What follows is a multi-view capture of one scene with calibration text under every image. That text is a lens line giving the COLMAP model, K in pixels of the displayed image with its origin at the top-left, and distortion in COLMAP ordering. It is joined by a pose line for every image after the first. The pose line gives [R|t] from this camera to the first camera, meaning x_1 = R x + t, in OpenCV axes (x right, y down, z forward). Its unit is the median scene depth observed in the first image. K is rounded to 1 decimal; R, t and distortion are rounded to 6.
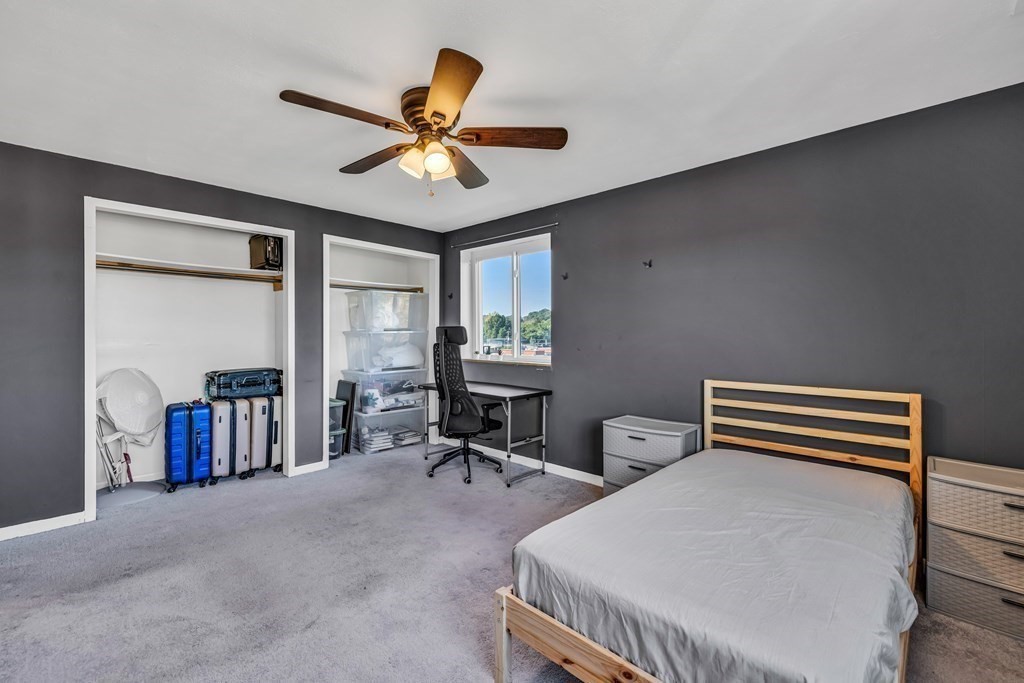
lens RADIAL K [[455.8, 0, 517.9], [0, 455.8, 340.9], [0, 0, 1]] dist [0.000955, -0.000147]
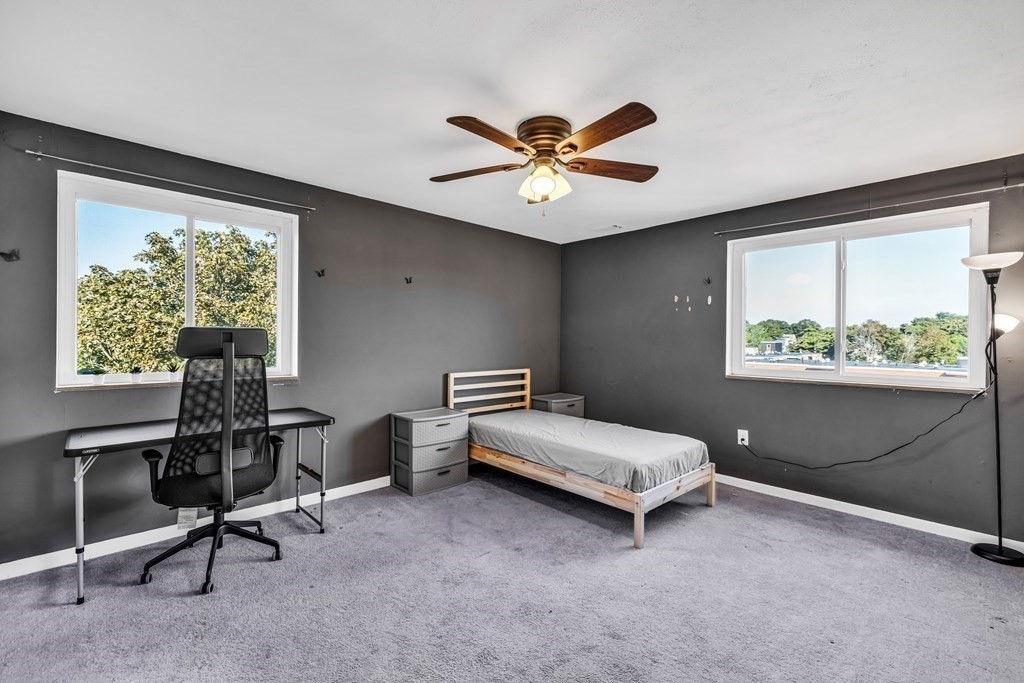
lens RADIAL K [[433.4, 0, 512.0], [0, 433.4, 341.5], [0, 0, 1]] dist [-0.002245, -0.000362]
pose [[0.050426, -0.010999, 0.998667, -0.903963], [-0.002319, 0.999935, 0.011130, -0.026382], [-0.998725, -0.002877, 0.050397, 0.755012]]
